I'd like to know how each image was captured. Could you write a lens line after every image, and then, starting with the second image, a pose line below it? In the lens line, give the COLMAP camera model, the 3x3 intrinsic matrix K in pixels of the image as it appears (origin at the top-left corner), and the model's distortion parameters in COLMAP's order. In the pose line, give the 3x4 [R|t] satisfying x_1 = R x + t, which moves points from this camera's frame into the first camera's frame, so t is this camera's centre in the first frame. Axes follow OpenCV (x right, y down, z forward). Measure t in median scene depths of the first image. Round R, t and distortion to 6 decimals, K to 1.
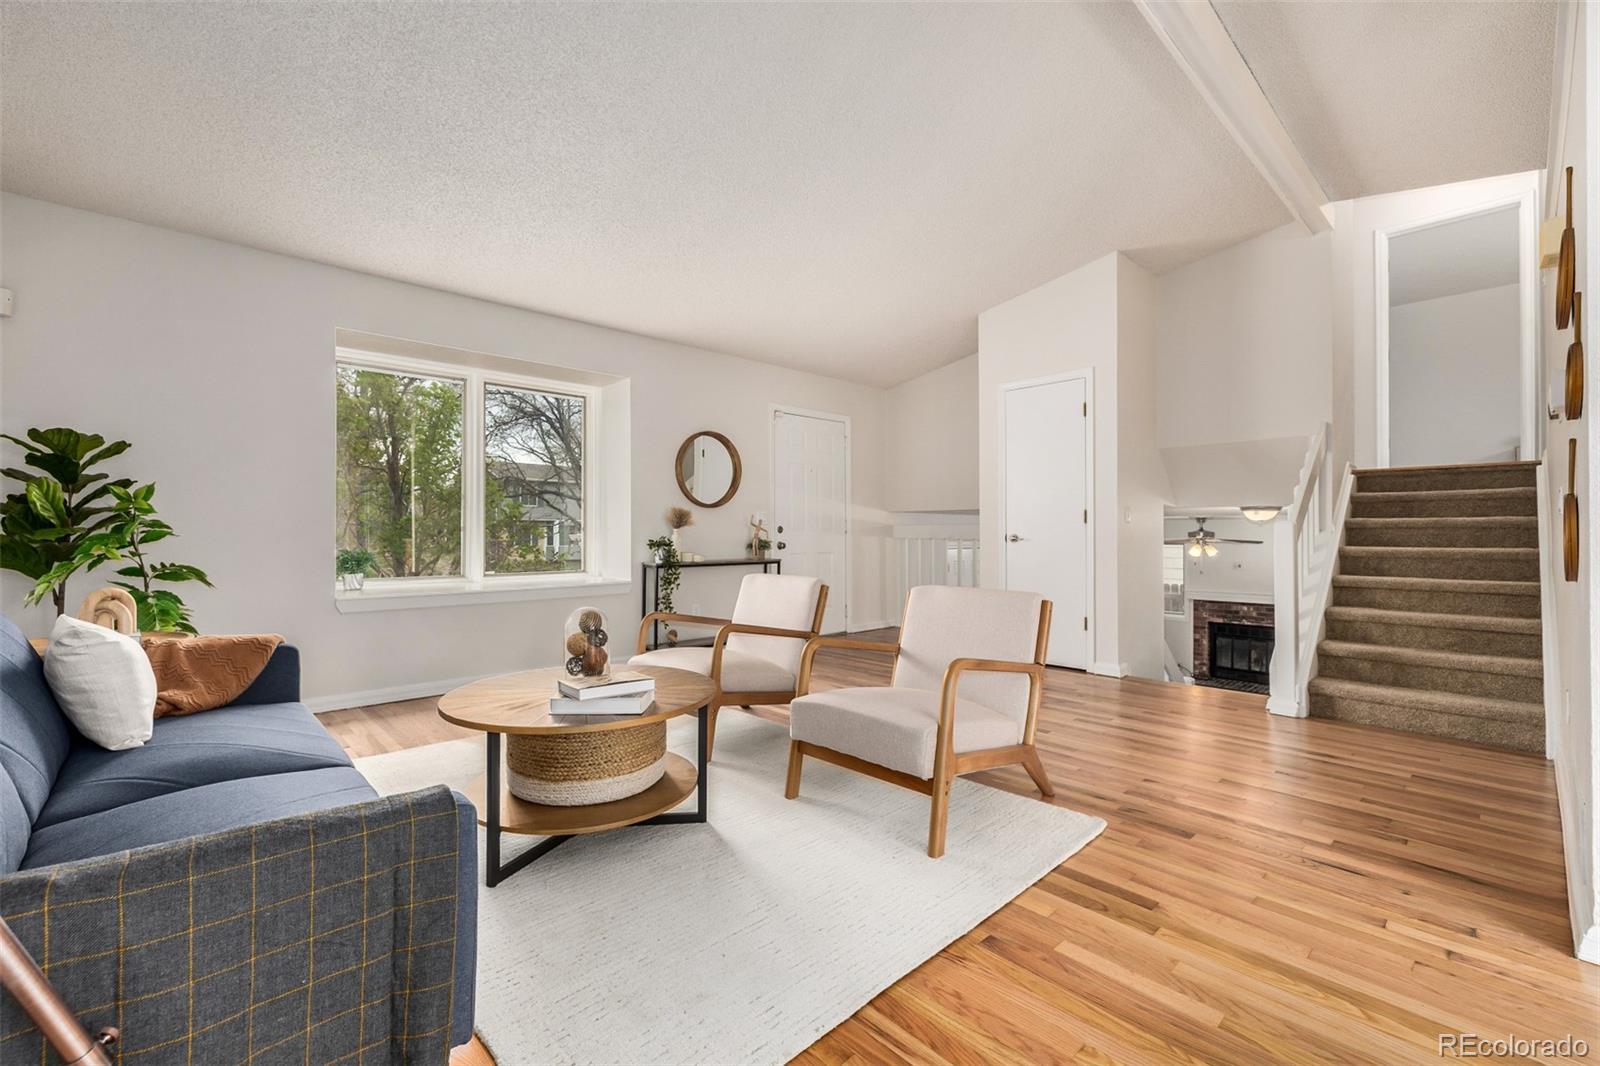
lens RADIAL K [[672.6, 0, 793.4], [0, 672.6, 524.5], [0, 0, 1]] dist [0.000127, 0.000658]
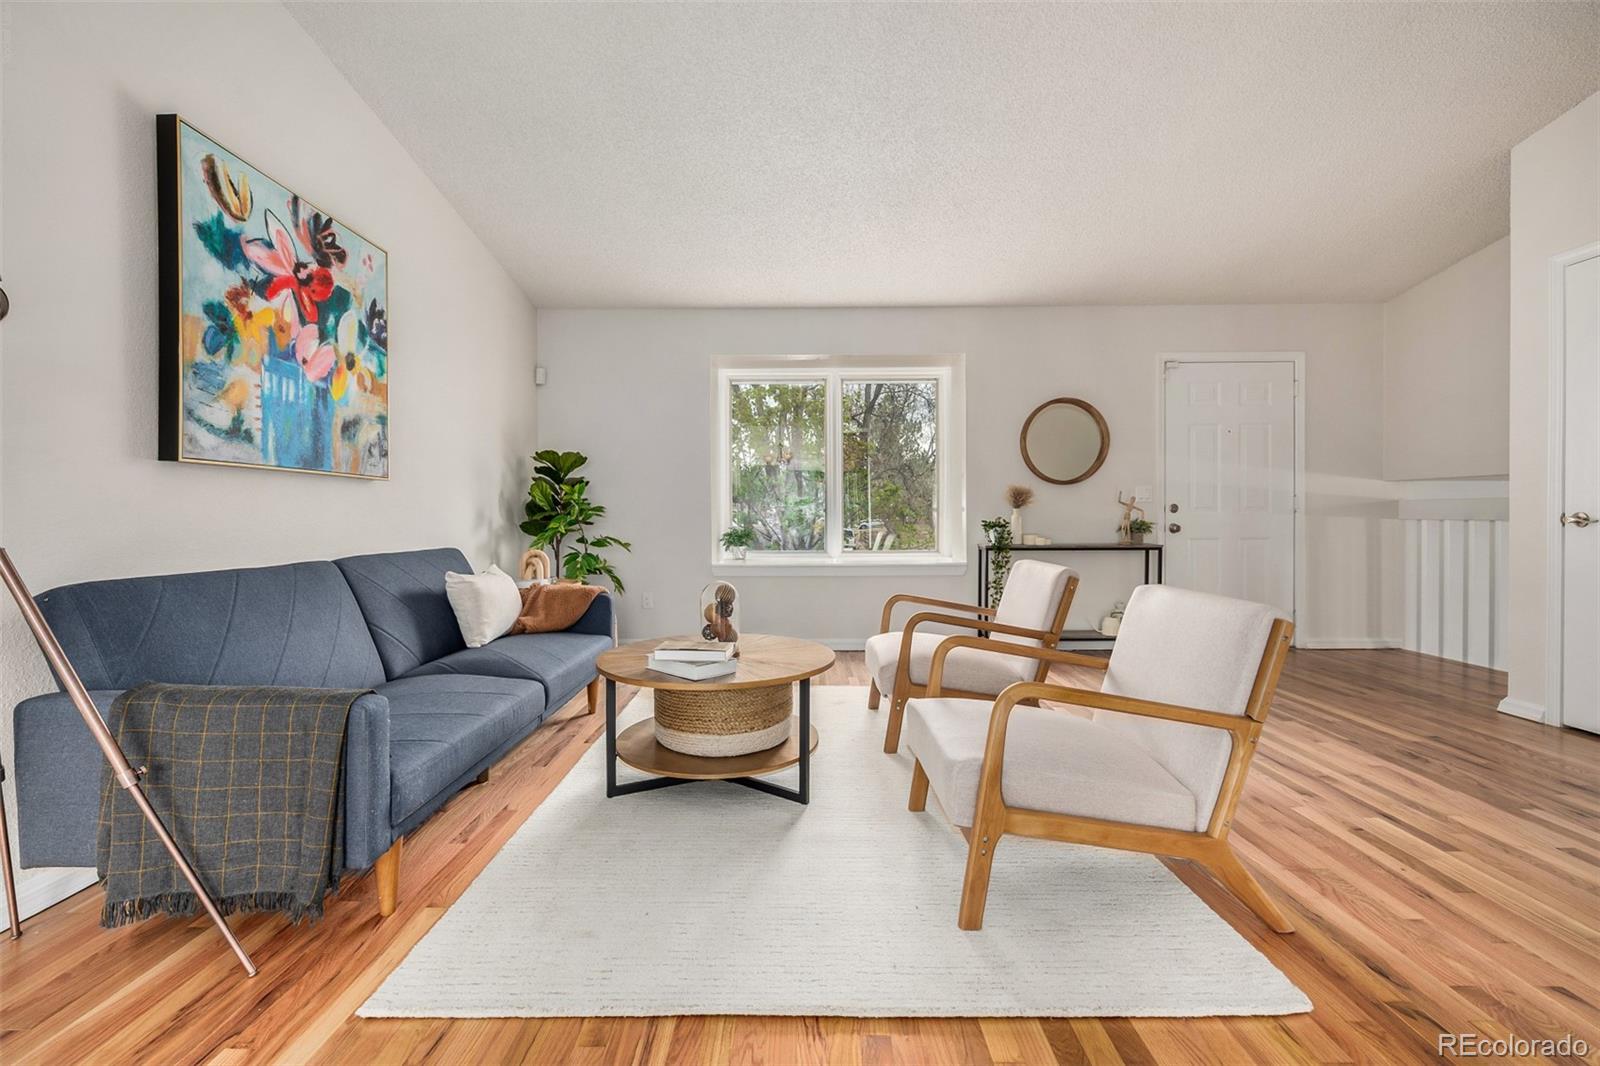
lens RADIAL K [[672.6, 0, 793.4], [0, 672.6, 524.5], [0, 0, 1]] dist [0.000127, 0.000658]
pose [[0.728126, 0.006607, -0.685411, 0.414067], [0.012742, 0.999650, 0.023171, 0.005081], [0.685325, -0.025605, 0.727787, 0.215687]]
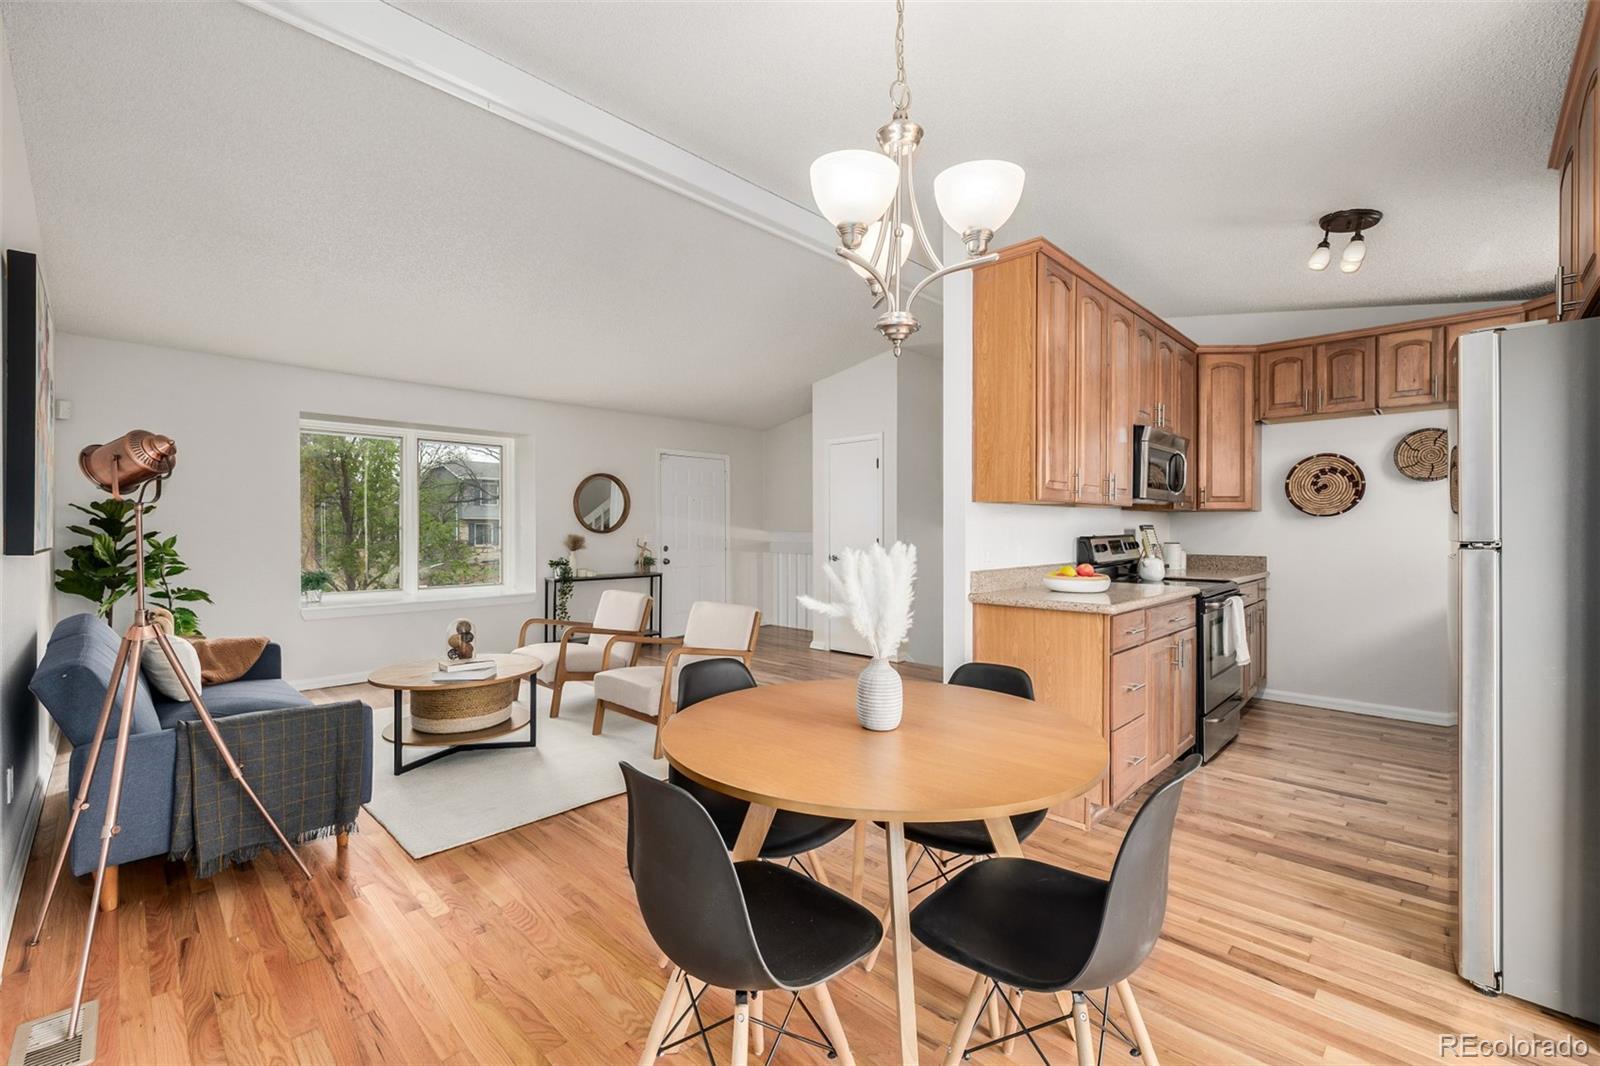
lens RADIAL K [[672.9, 0, 800.7], [0, 672.9, 524.7], [0, 0, 1]] dist [0.000761, 0.000344]
pose [[0.998674, 0.000436, 0.051482, 0.345698], [-0.000806, 0.999974, 0.007161, -0.095436], [-0.051478, -0.007193, 0.998648, -0.548131]]
